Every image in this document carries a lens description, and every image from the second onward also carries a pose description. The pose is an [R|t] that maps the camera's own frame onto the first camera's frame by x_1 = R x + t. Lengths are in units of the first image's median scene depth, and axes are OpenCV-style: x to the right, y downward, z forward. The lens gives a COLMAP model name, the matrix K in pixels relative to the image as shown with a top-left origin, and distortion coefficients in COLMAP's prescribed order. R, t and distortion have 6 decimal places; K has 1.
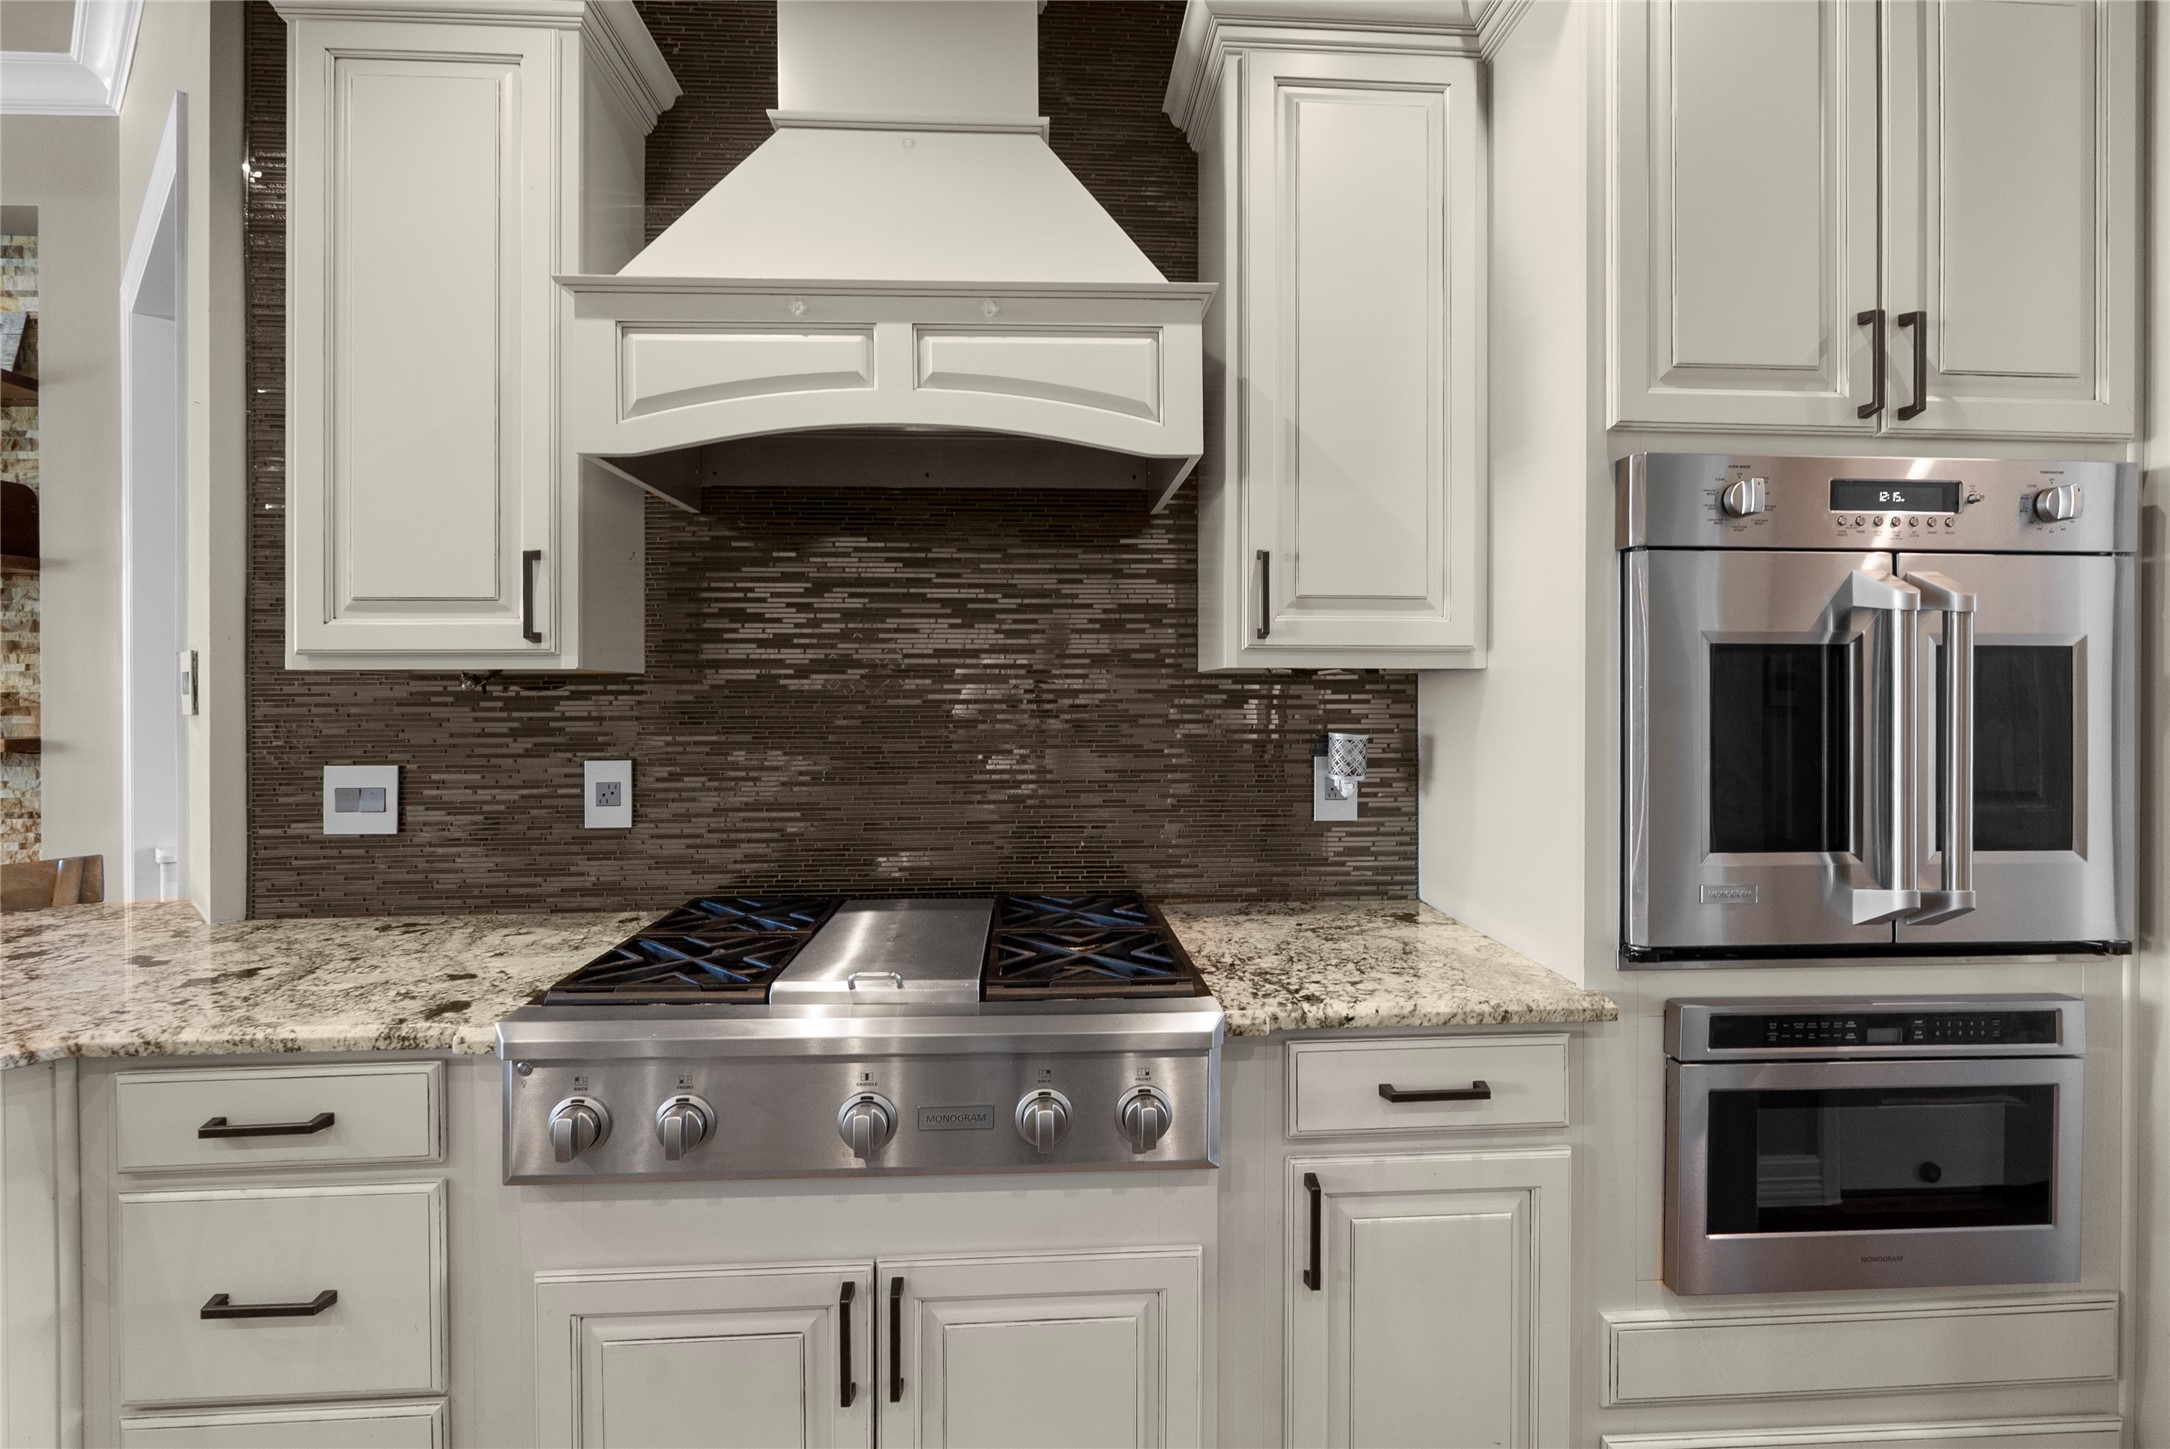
lens RADIAL K [[961.7, 0, 1081.4], [0, 961.7, 690.3], [0, 0, 1]] dist [-0.007722, 0.002742]
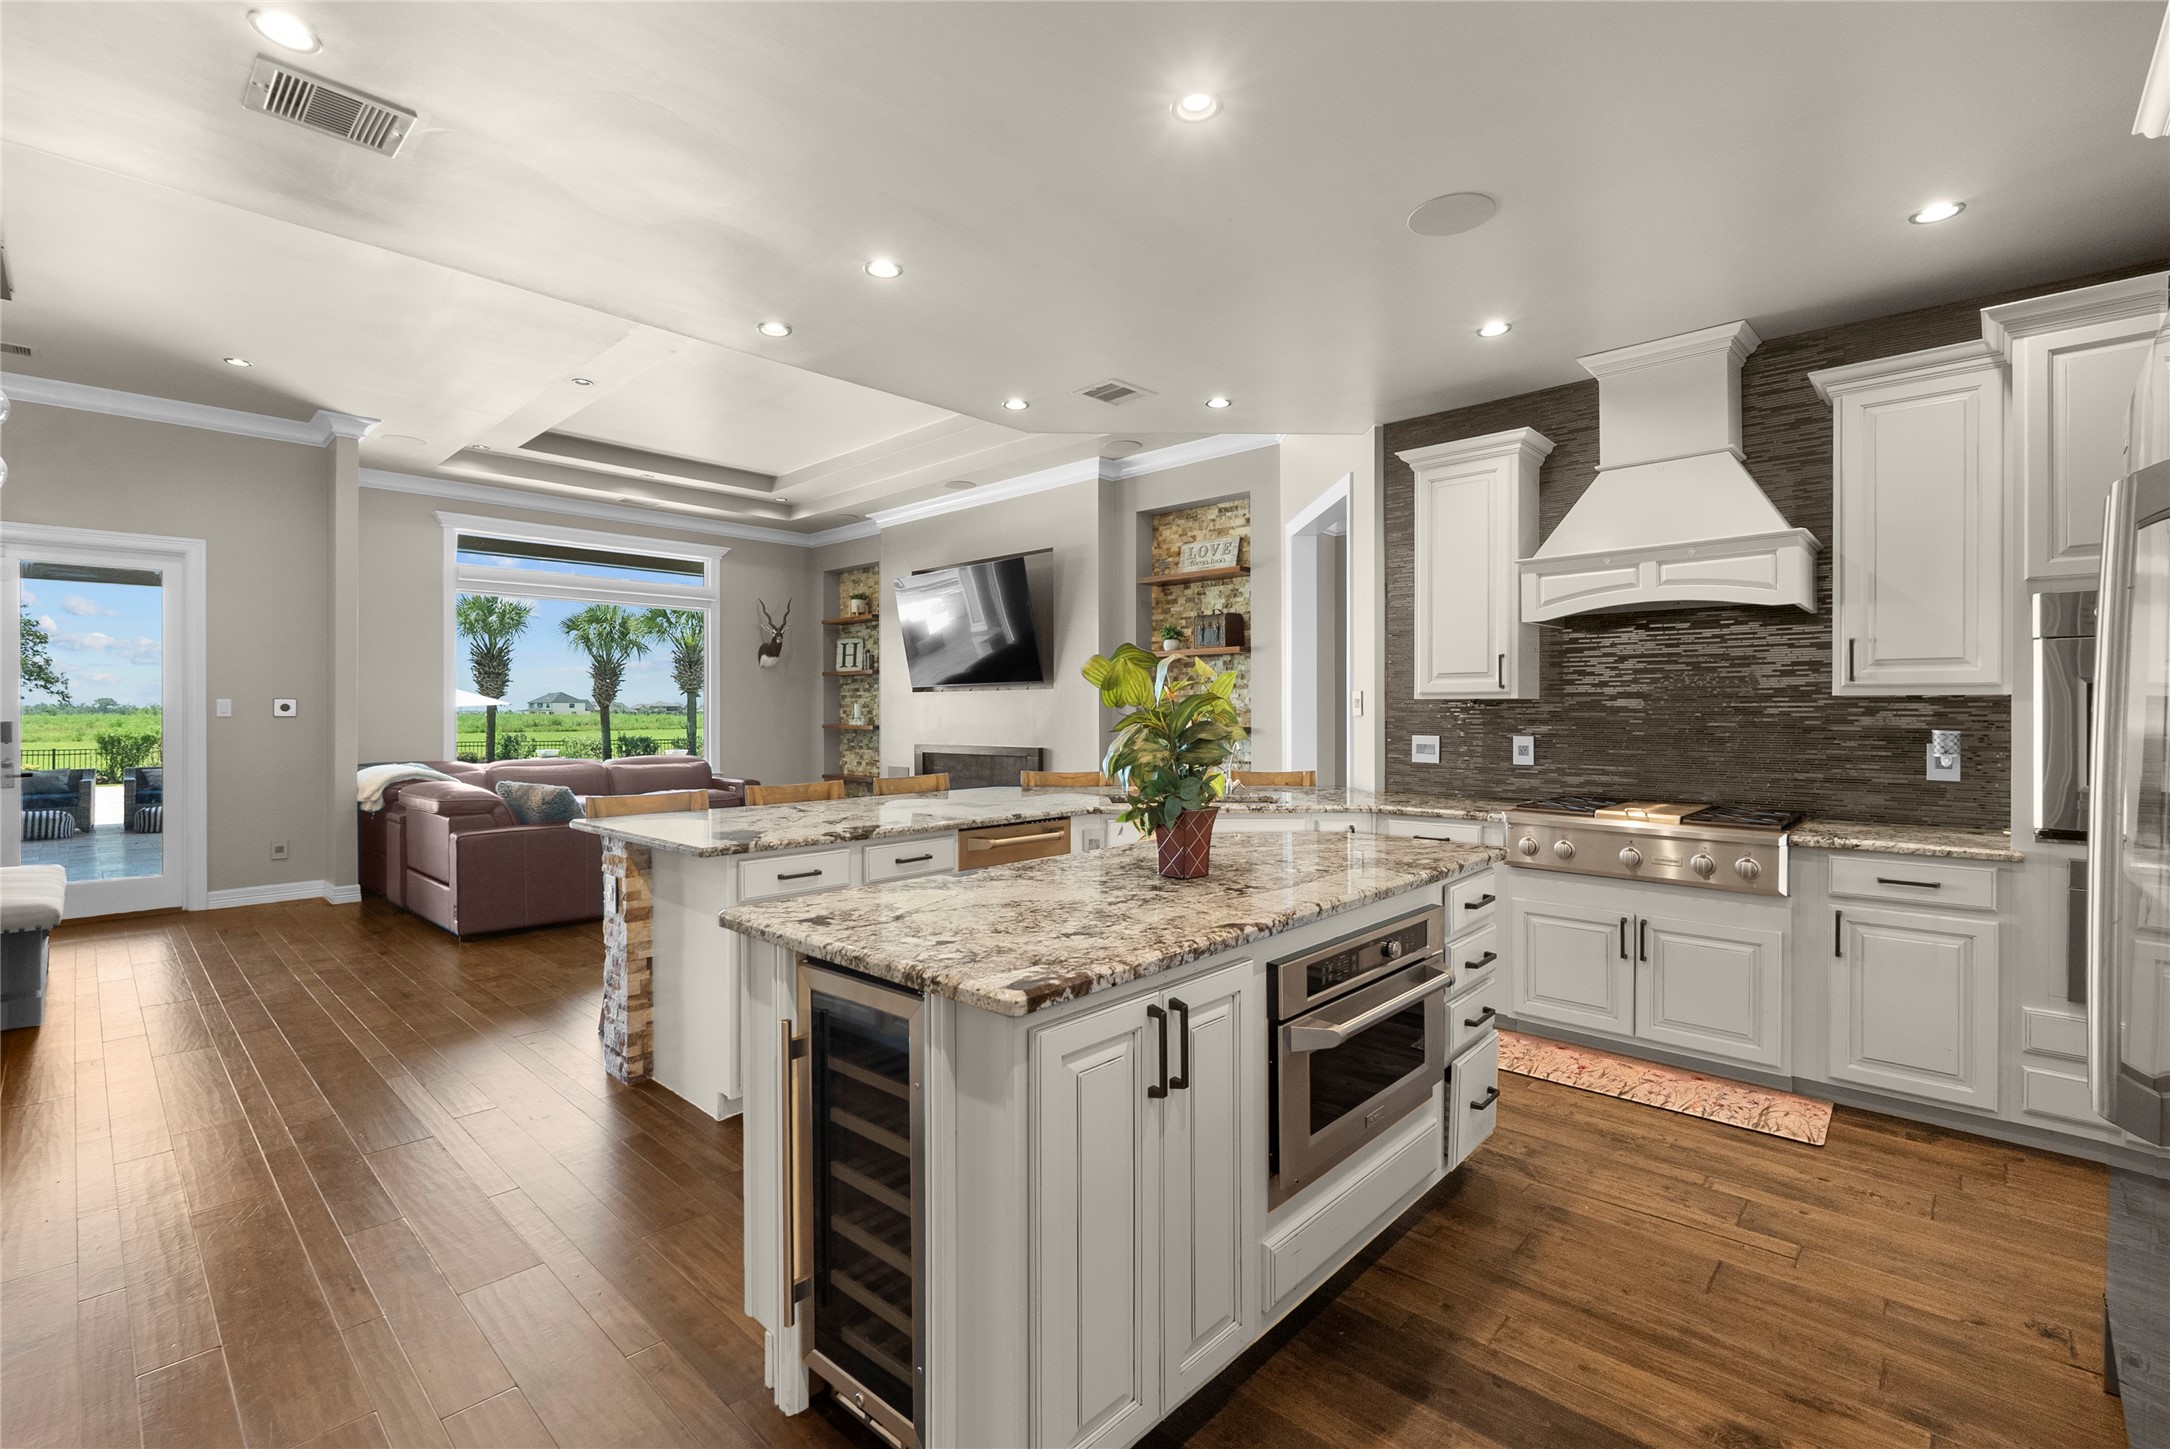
lens RADIAL K [[961.7, 0, 1085.4], [0, 961.7, 710.5], [0, 0, 1]] dist [-0.007722, 0.002742]
pose [[0.686679, 0.003471, -0.726953, 0.509672], [0.000245, 0.999987, 0.005005, -0.001611], [0.726961, -0.003615, 0.686669, -1.480596]]
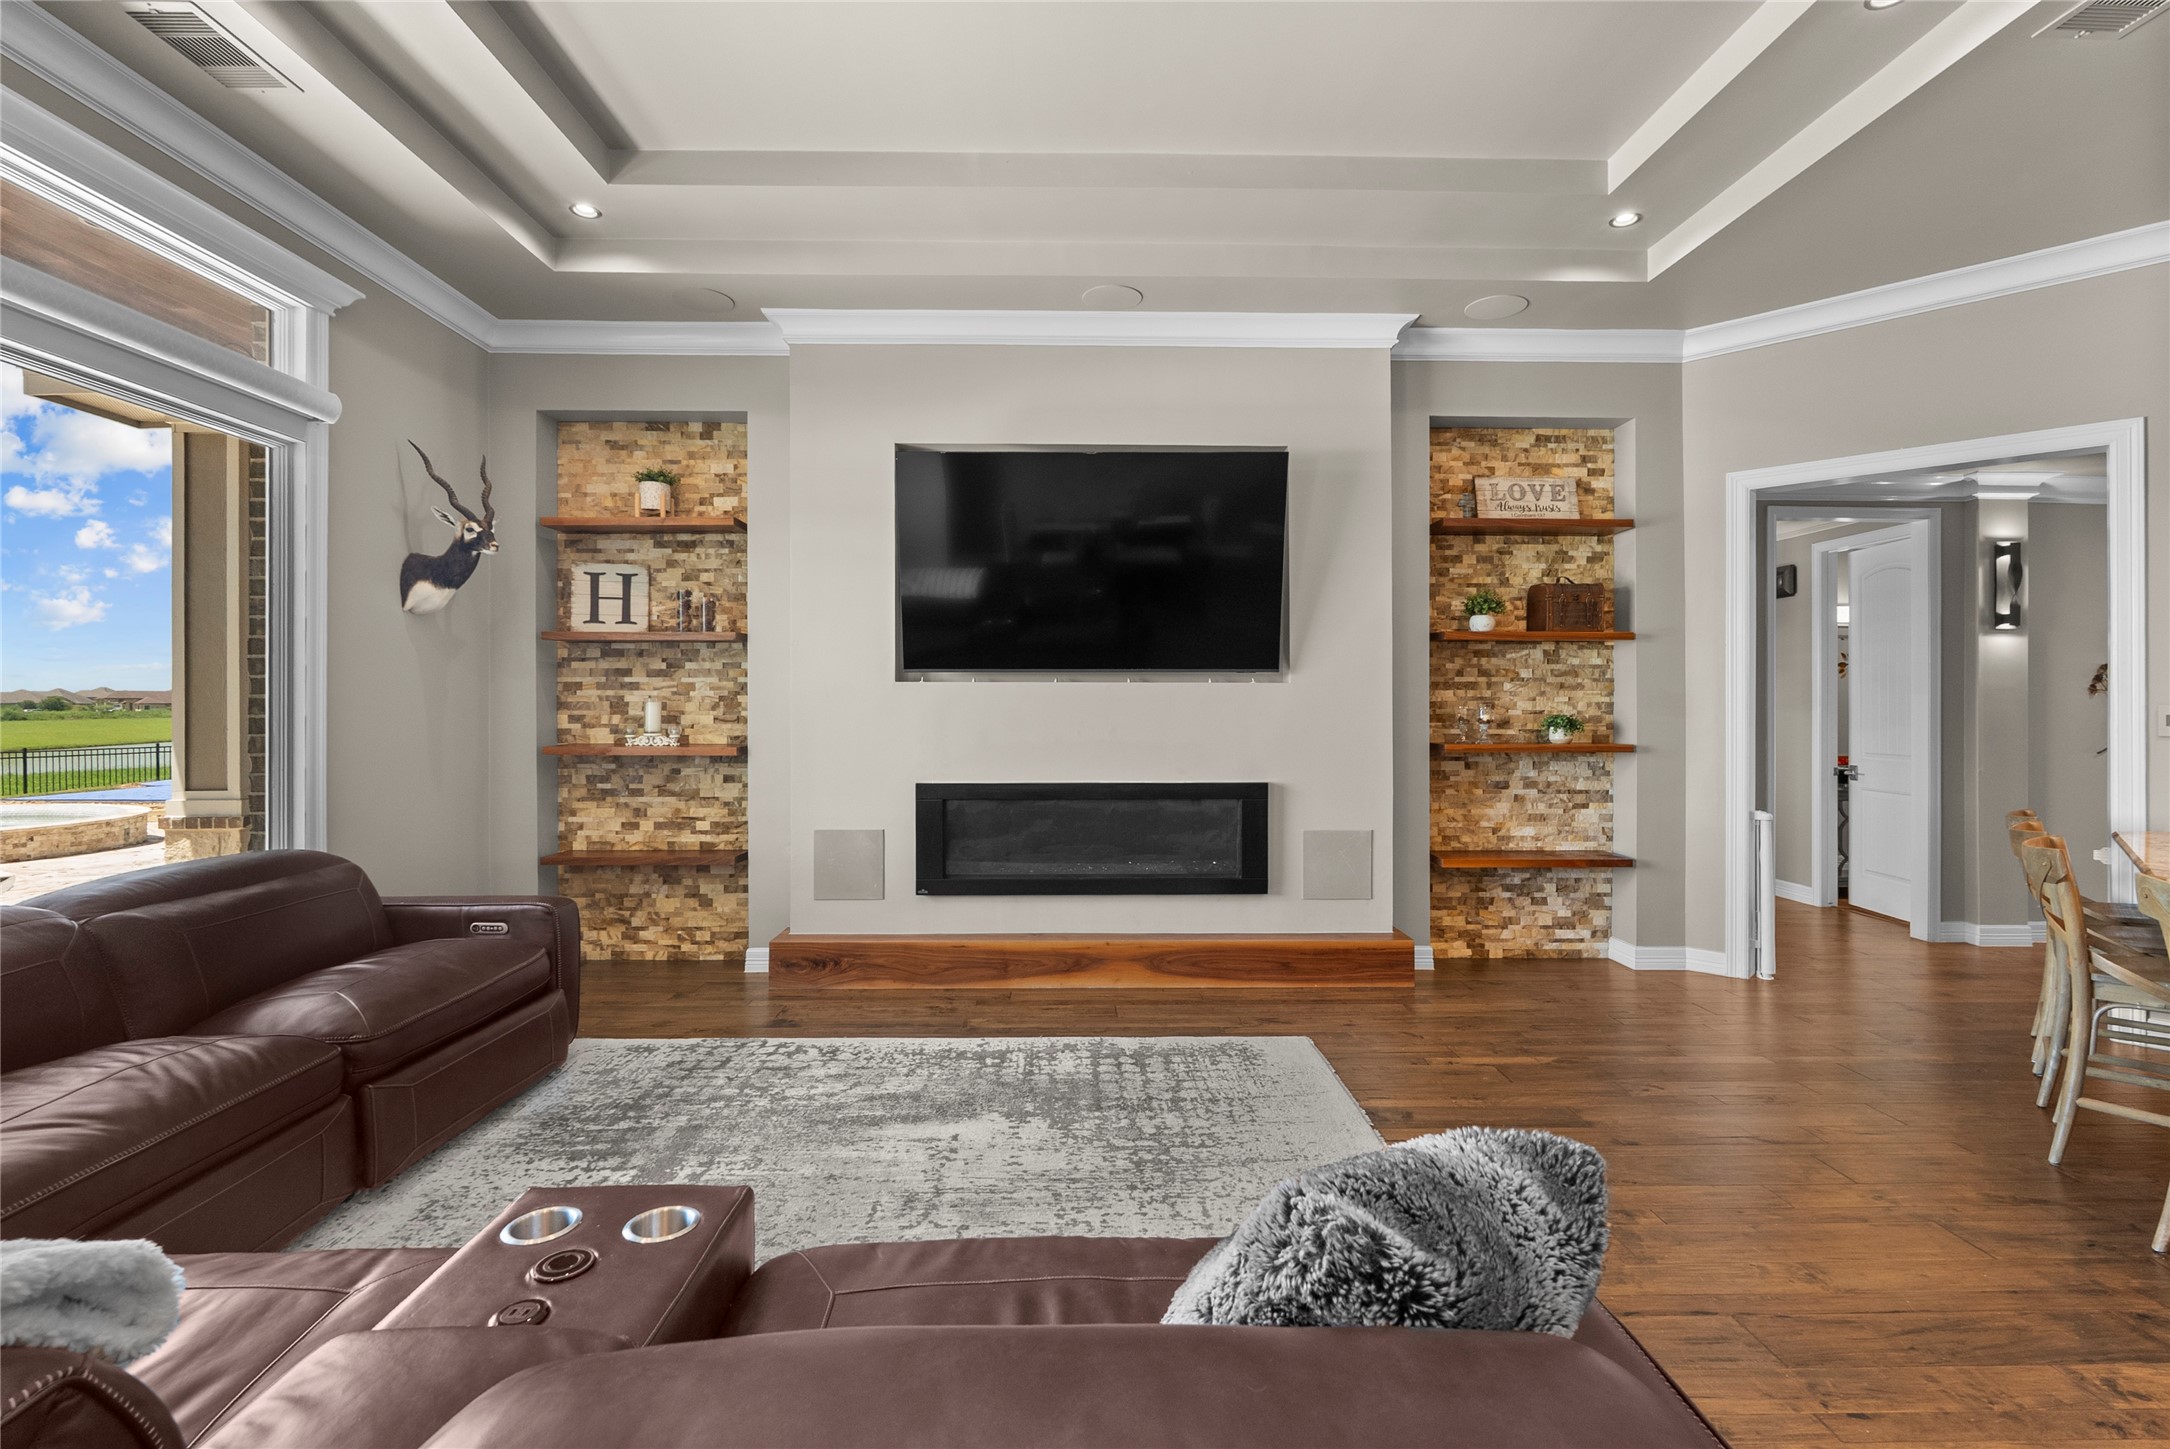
lens RADIAL K [[961.7, 0, 1084.8], [0, 961.7, 701.6], [0, 0, 1]] dist [-0.007722, 0.002742]
pose [[0.999229, 0.008254, -0.038379, -3.390108], [-0.008153, 0.999963, 0.002803, -0.033538], [0.038401, -0.002488, 0.999259, -1.199521]]
